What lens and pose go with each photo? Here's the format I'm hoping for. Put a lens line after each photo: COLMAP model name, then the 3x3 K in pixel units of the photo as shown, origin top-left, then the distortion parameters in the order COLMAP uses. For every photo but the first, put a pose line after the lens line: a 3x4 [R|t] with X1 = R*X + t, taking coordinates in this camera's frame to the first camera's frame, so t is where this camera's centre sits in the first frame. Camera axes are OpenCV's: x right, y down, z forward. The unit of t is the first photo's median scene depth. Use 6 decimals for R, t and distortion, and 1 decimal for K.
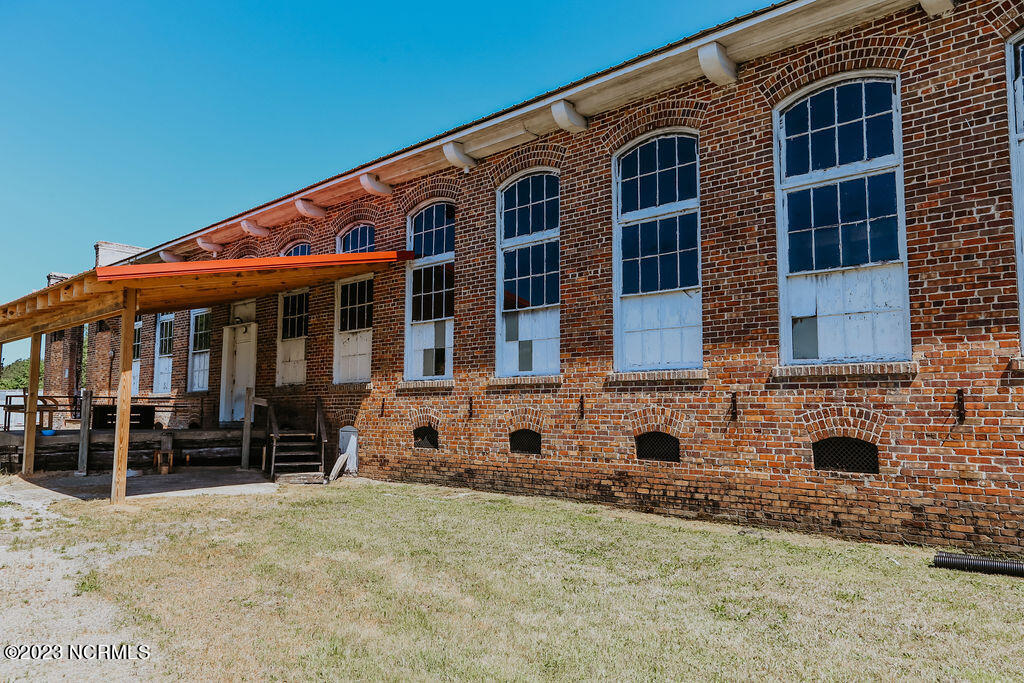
lens RADIAL K [[727.5, 0, 507.8], [0, 727.5, 335.3], [0, 0, 1]] dist [0.019004, -0.003762]
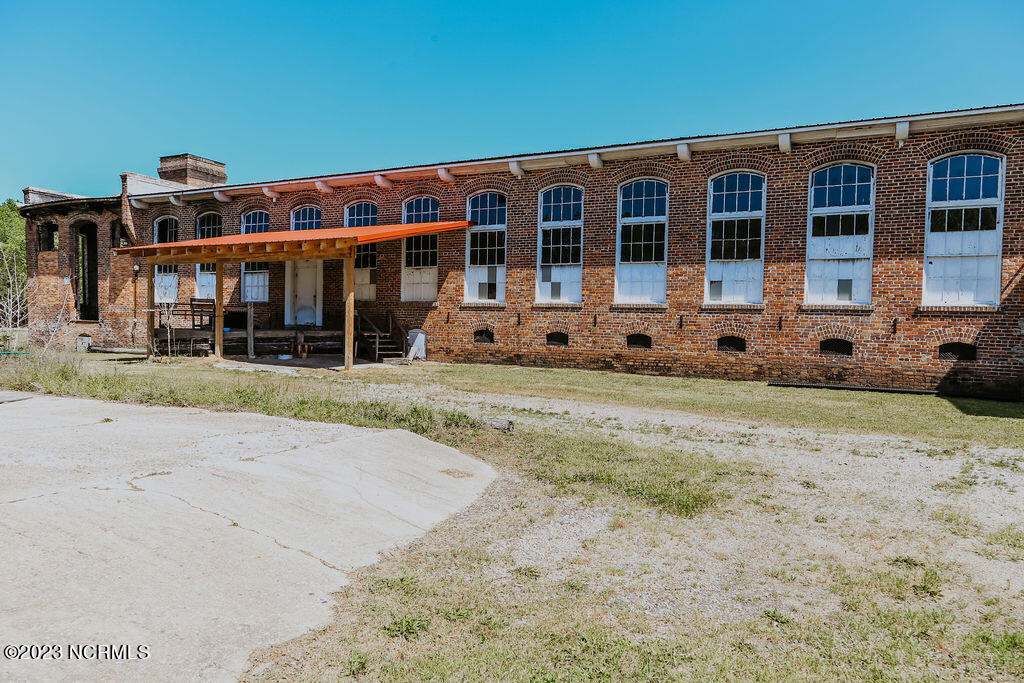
lens RADIAL K [[727.5, 0, 507.8], [0, 727.5, 335.3], [0, 0, 1]] dist [0.019004, -0.003762]
pose [[0.962968, 0.012869, 0.269309, -0.602557], [-0.045811, 0.992146, 0.116397, -0.069684], [-0.265696, -0.124424, 0.955994, -0.719112]]
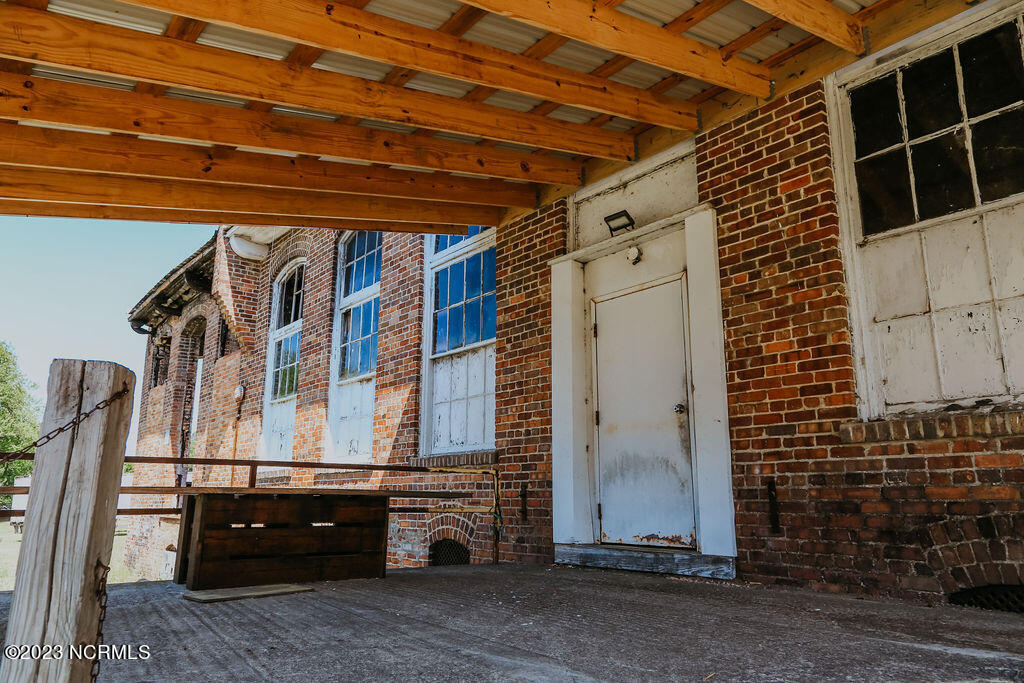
lens RADIAL K [[727.5, 0, 507.8], [0, 727.5, 335.3], [0, 0, 1]] dist [0.019004, -0.003762]
pose [[0.991885, -0.023291, -0.124989, -0.625159], [0.007899, 0.992467, -0.122259, 0.111176], [0.126895, 0.120280, 0.984597, 1.123811]]
